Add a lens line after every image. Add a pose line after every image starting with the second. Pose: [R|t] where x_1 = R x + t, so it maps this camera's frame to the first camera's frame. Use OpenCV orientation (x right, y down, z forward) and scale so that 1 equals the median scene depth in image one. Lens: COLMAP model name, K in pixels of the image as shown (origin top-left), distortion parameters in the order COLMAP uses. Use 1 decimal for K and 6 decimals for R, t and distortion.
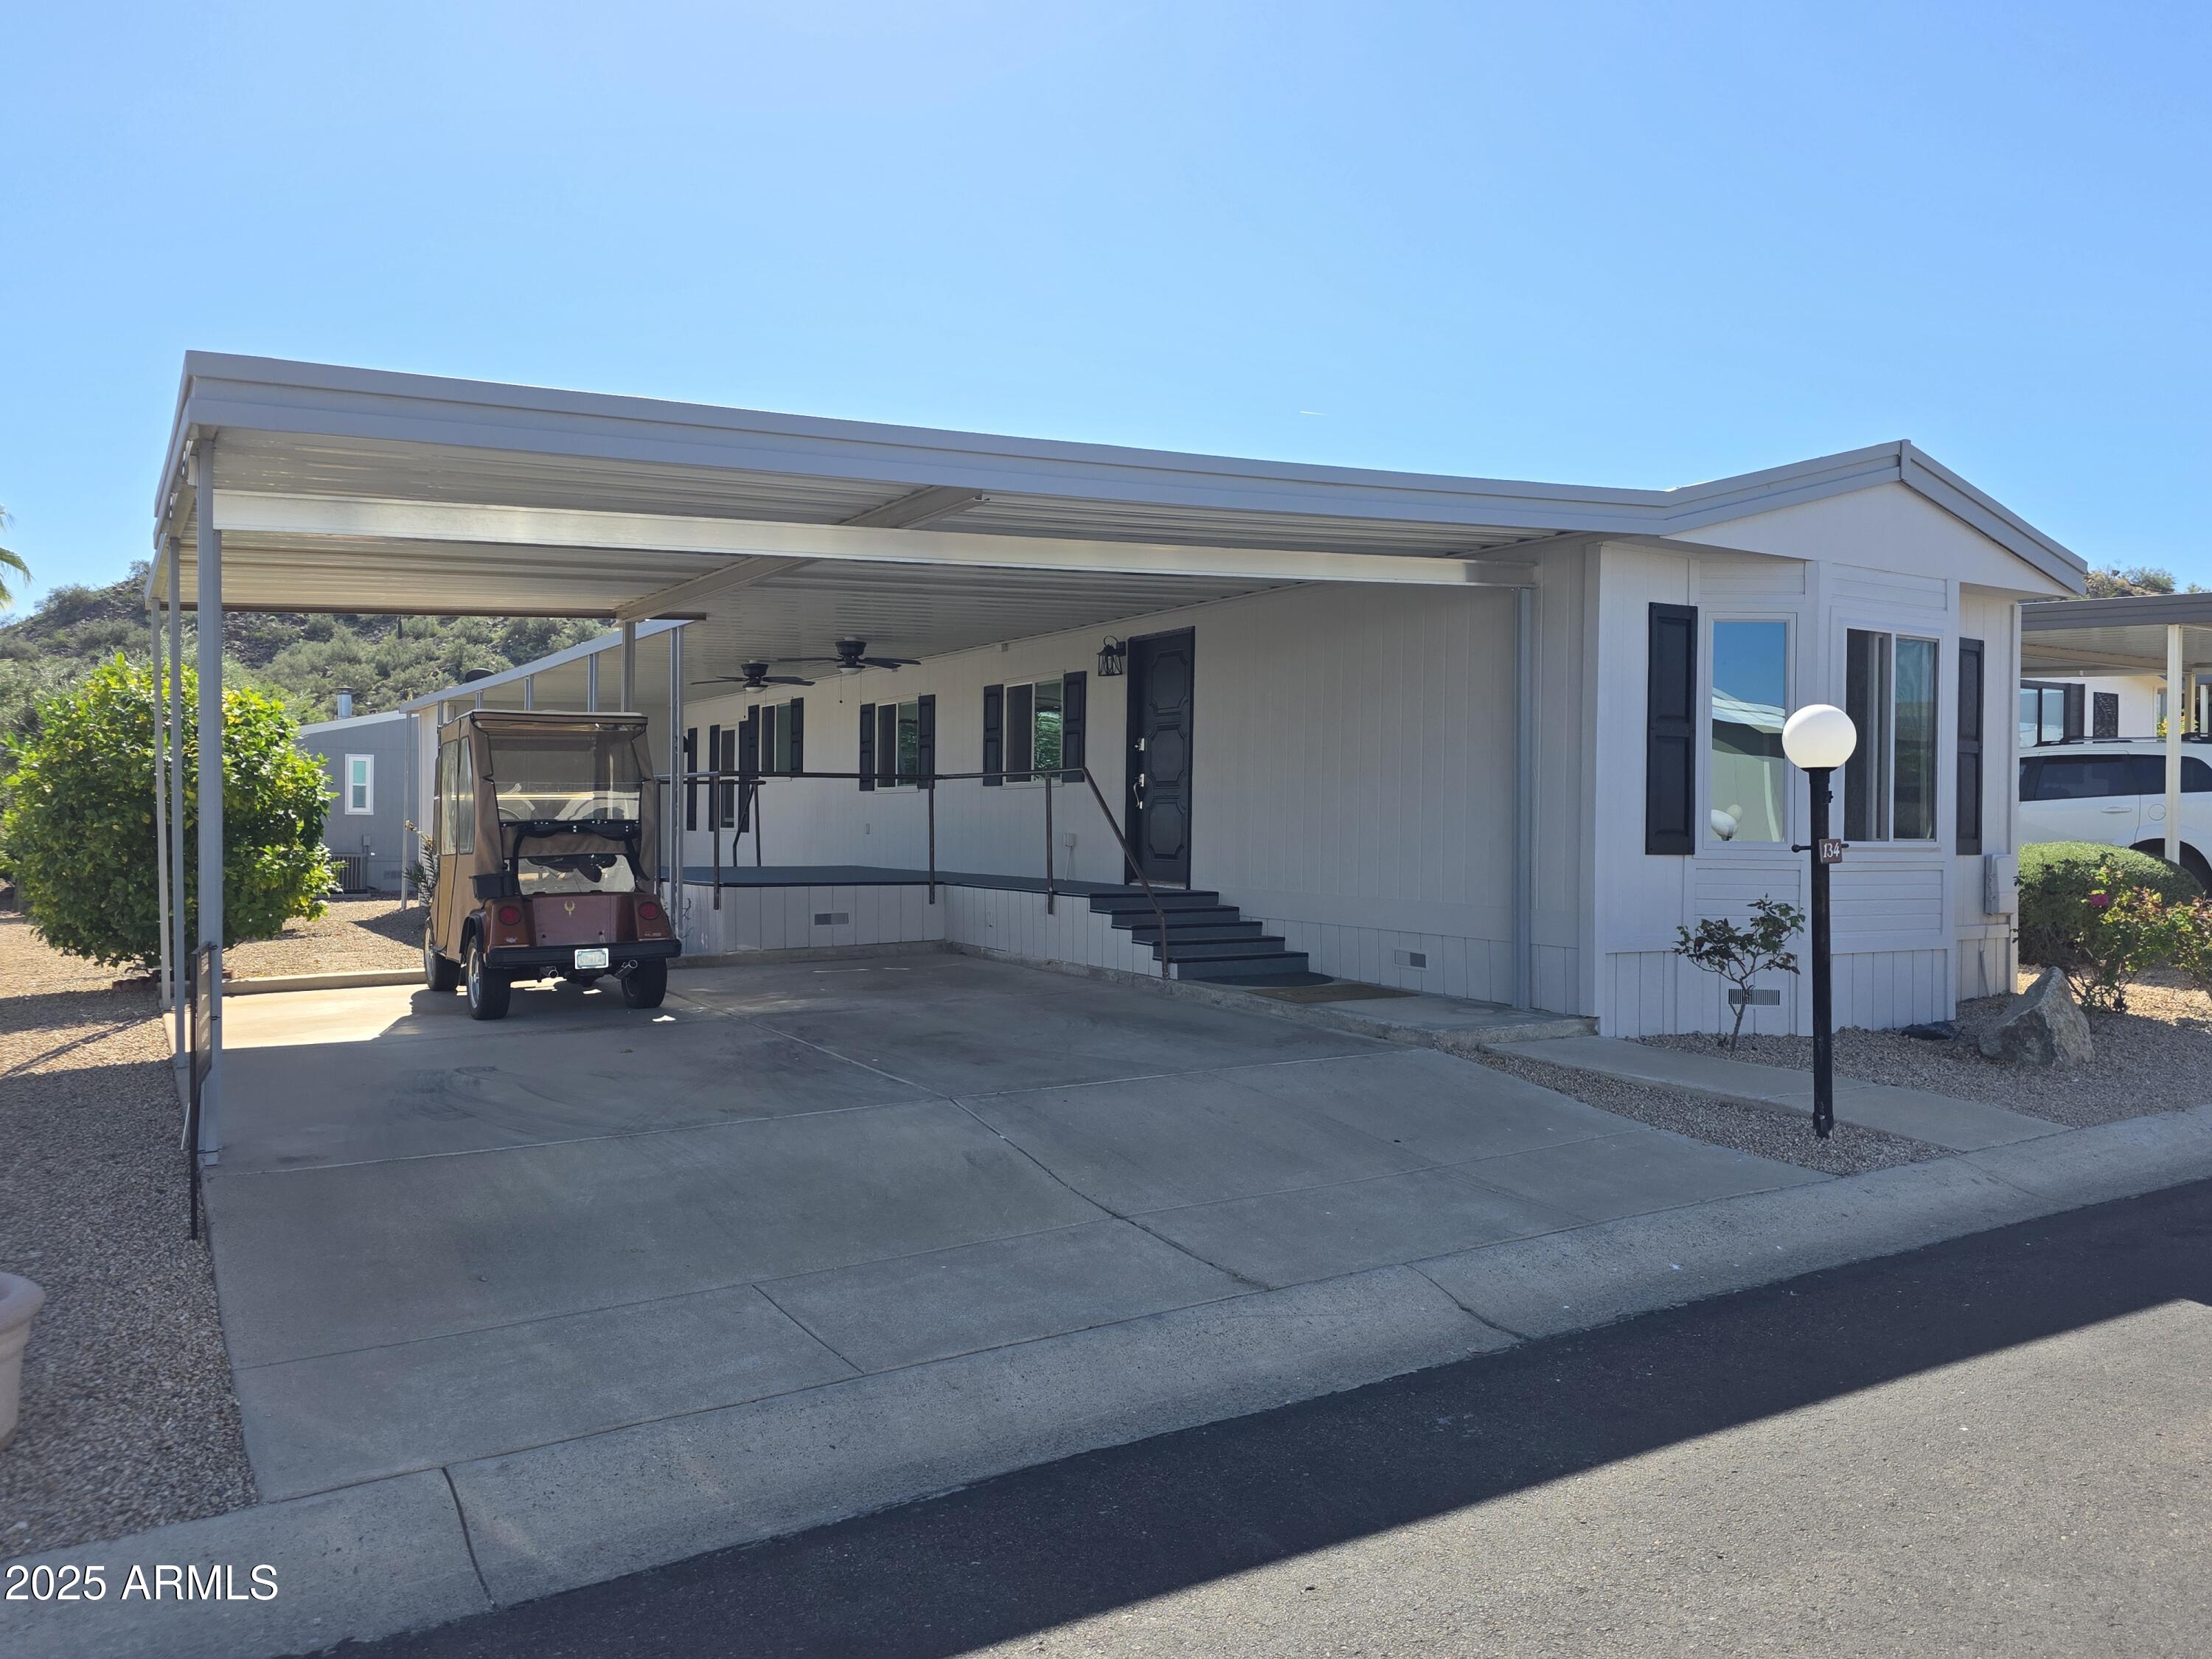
lens RADIAL K [[1640.0, 0, 1102.8], [0, 1640.0, 825.9], [0, 0, 1]] dist [0.003589, 0.000302]
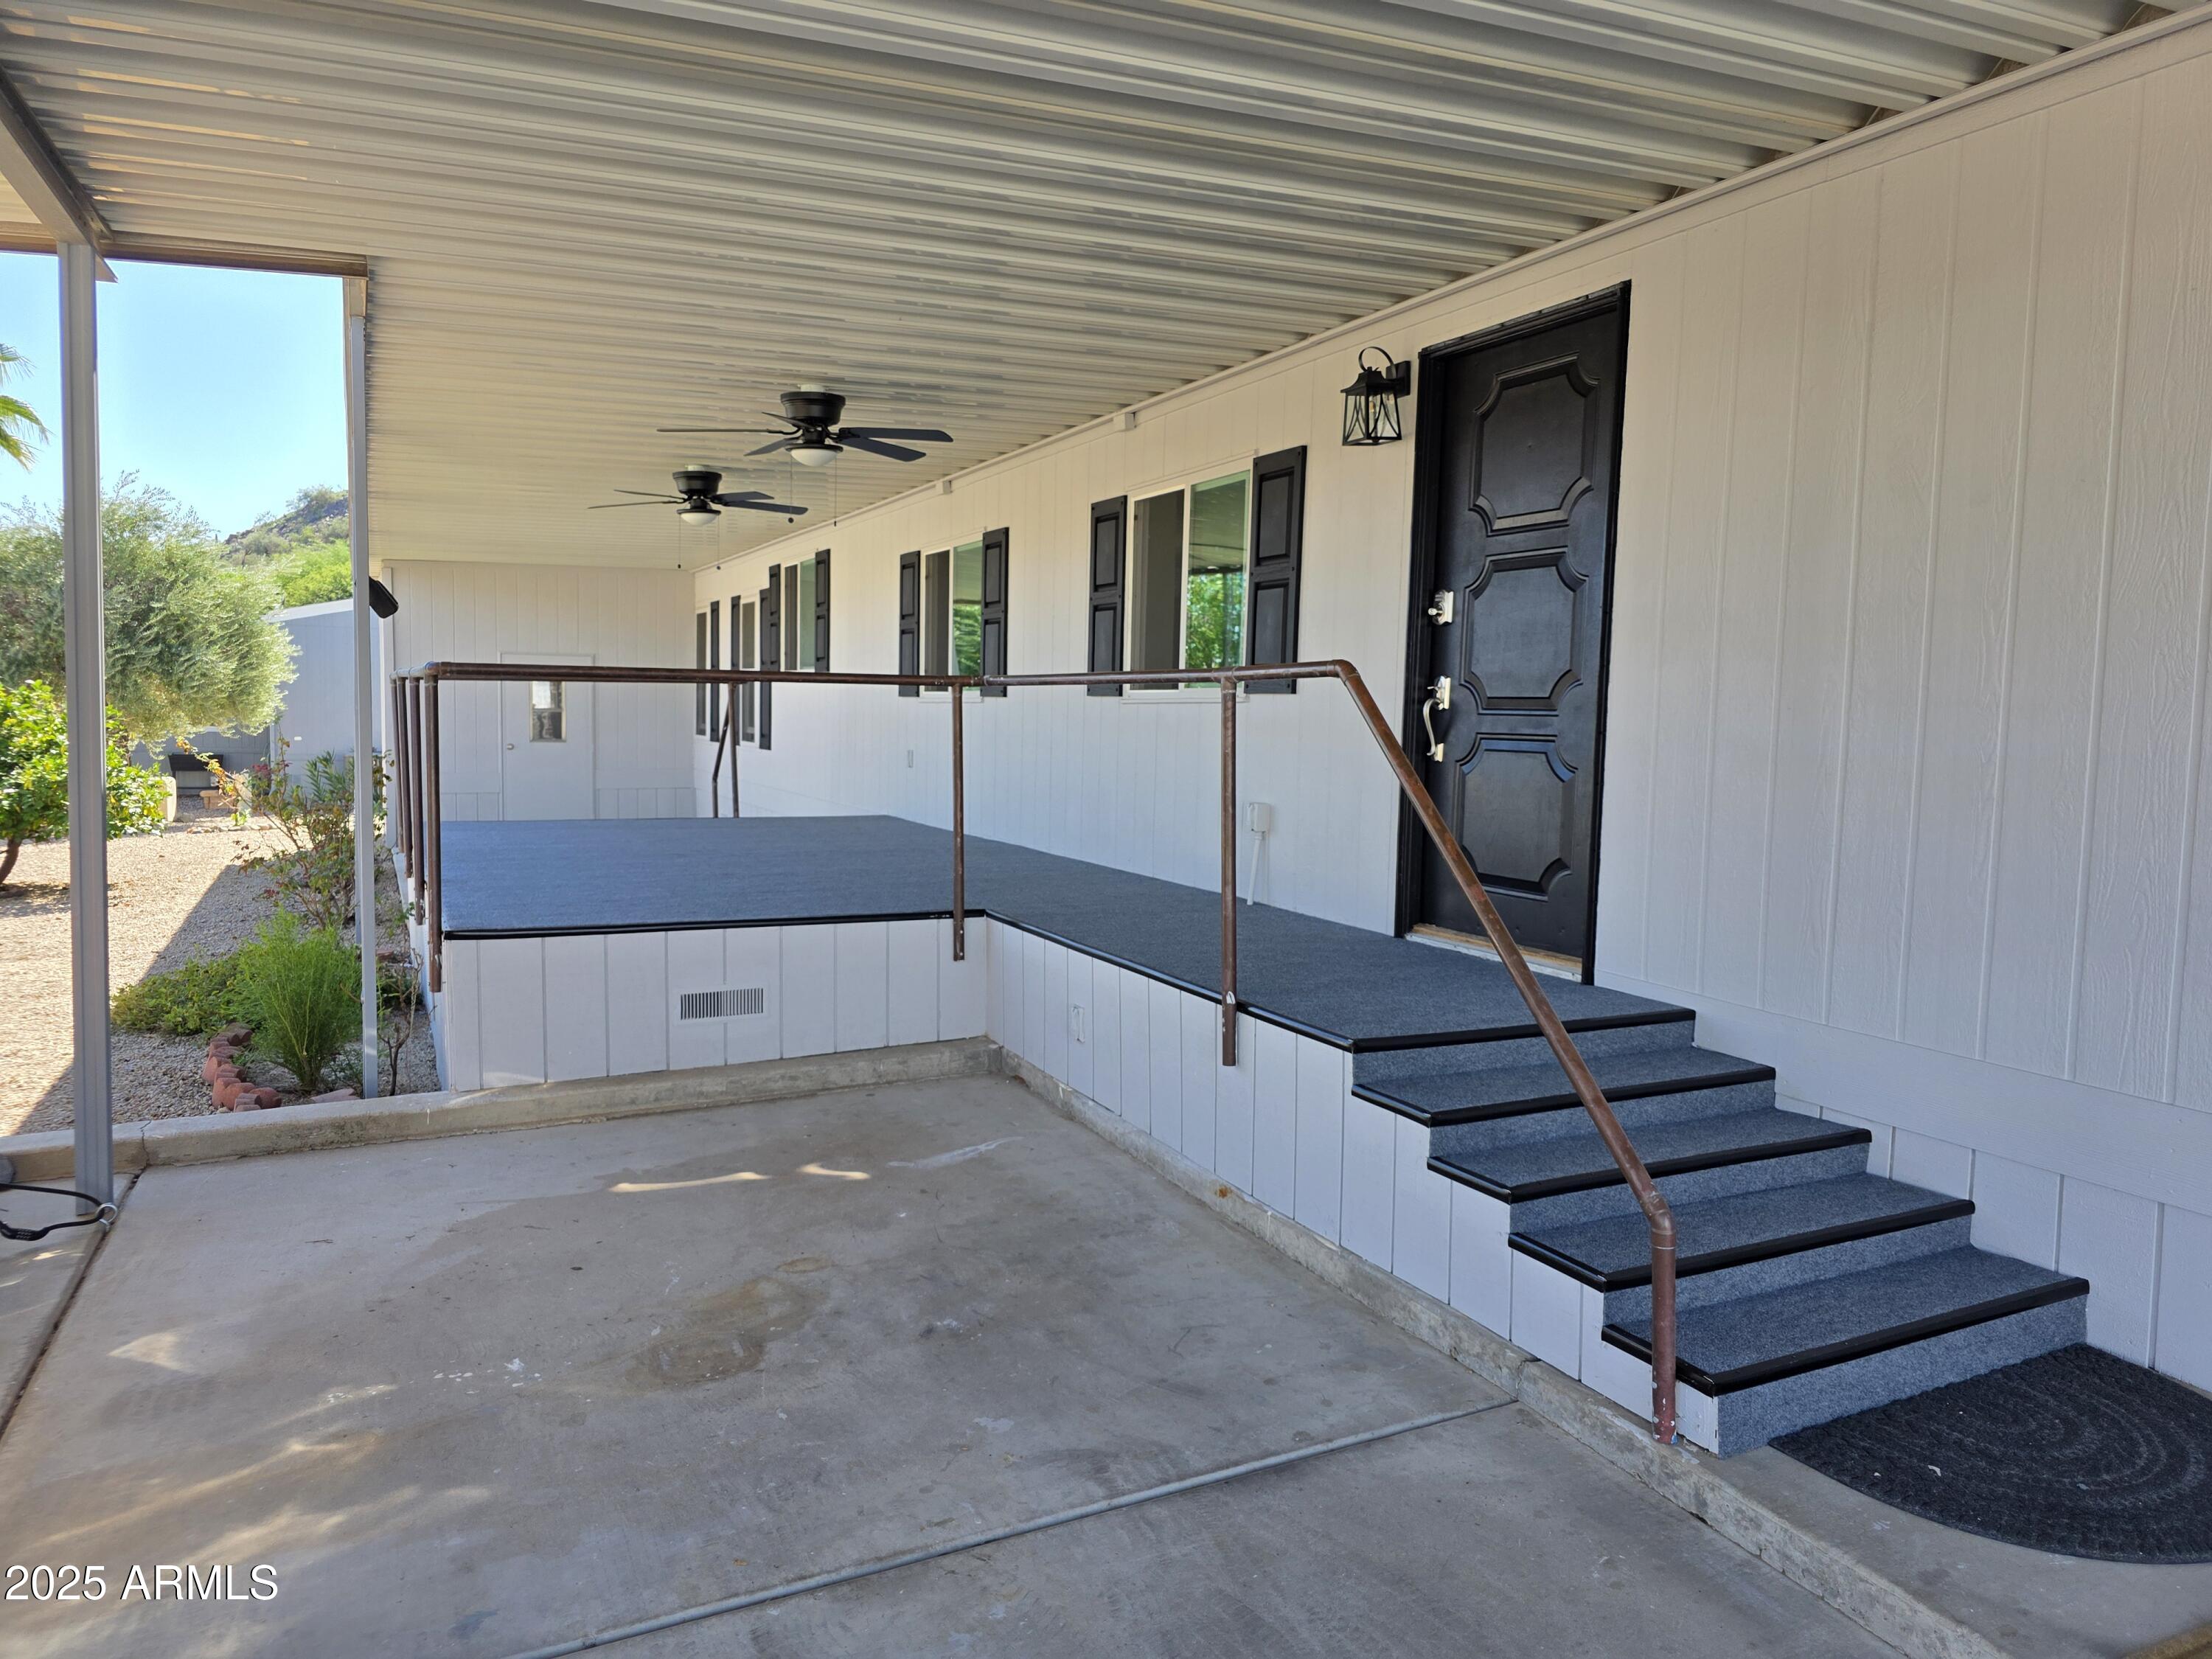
lens RADIAL K [[1543.5, 0, 1110.2], [0, 1543.5, 826.7], [0, 0, 1]] dist [0.040134, -0.003635]
pose [[0.996260, 0.018593, -0.084388, -0.026736], [-0.012511, 0.997323, 0.072046, -0.020588], [0.085501, -0.070721, 0.993825, 0.576870]]
